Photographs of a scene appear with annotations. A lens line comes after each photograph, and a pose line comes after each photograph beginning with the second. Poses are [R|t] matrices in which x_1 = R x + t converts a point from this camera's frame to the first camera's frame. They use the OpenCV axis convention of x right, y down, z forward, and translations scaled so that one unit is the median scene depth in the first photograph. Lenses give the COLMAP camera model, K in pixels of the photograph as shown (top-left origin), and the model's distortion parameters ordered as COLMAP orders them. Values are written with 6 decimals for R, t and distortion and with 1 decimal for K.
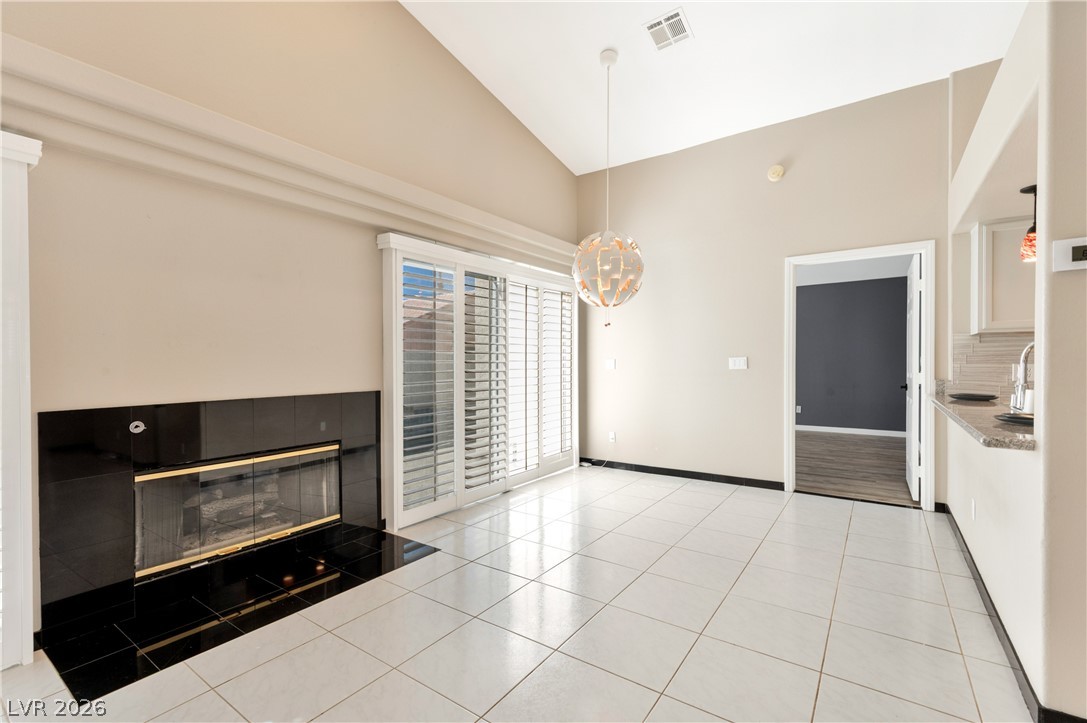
lens RADIAL K [[480.1, 0, 545.7], [0, 480.1, 358.9], [0, 0, 1]] dist [-0.001337, -0.000261]
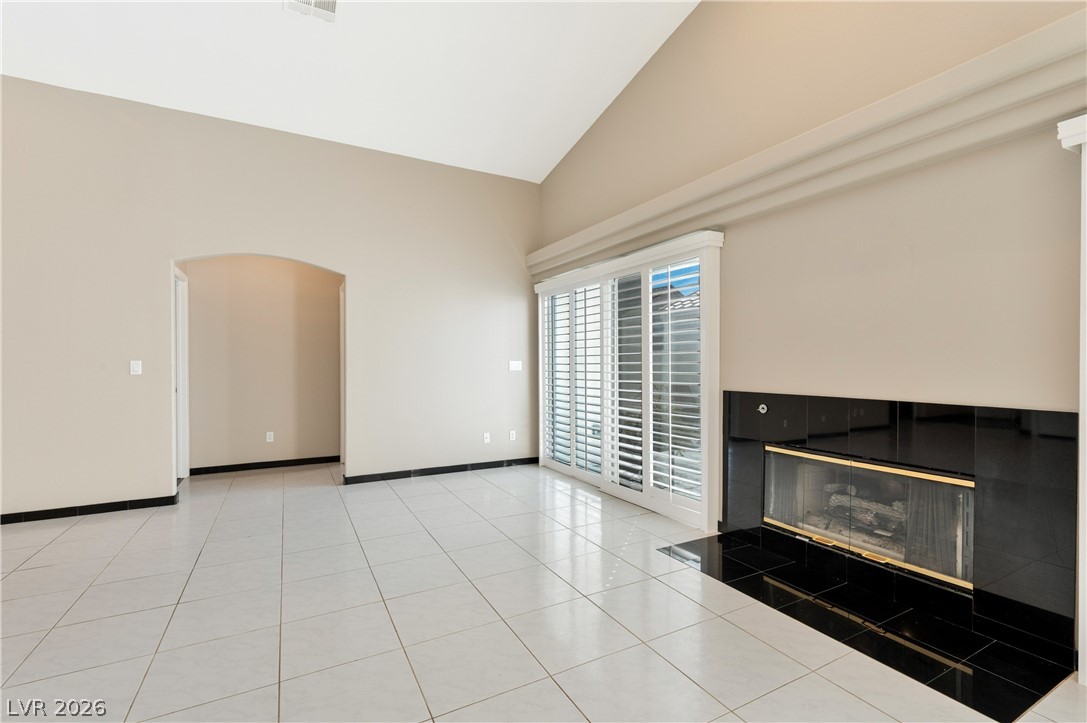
lens RADIAL K [[480.1, 0, 545.7], [0, 480.1, 358.9], [0, 0, 1]] dist [-0.001337, -0.000261]
pose [[-0.445709, 0.002123, -0.895176, 0.418051], [0.009021, 0.999957, -0.002120, 0.000209], [0.895133, -0.009020, -0.445709, 0.712962]]
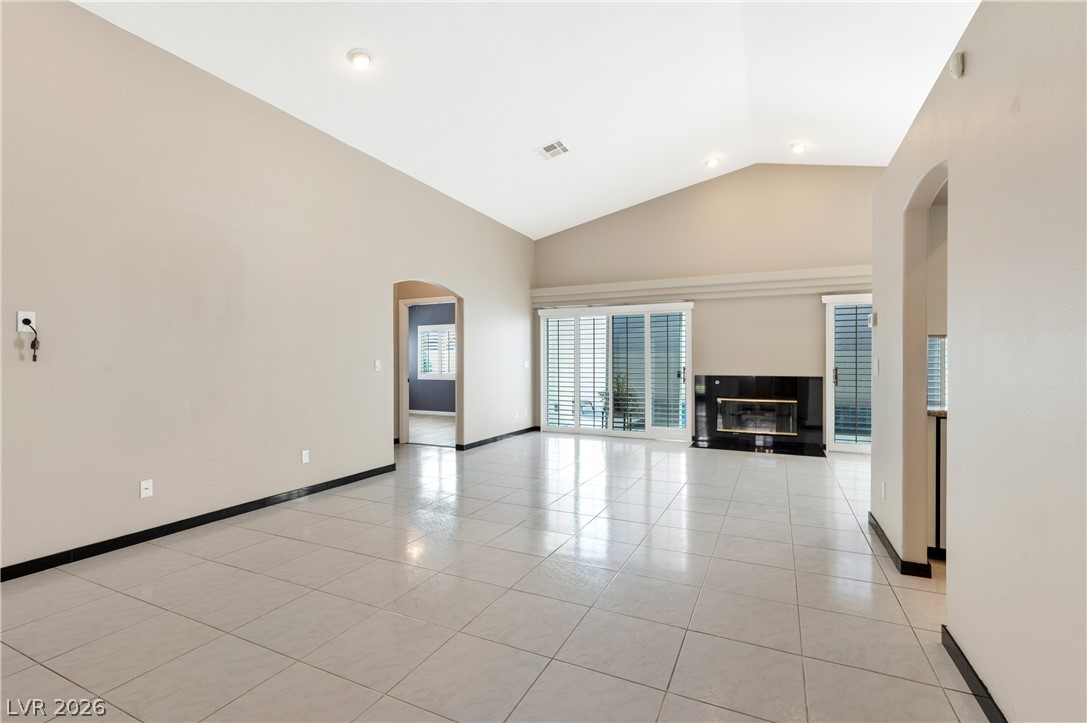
lens RADIAL K [[489.7, 0, 543.8], [0, 489.7, 366.8], [0, 0, 1]] dist [0.001664, -0.000097]
pose [[0.168677, 0.018446, -0.985499, 1.427334], [0.003534, 0.999807, 0.019319, -0.017194], [0.985665, -0.006741, 0.168579, -0.445190]]
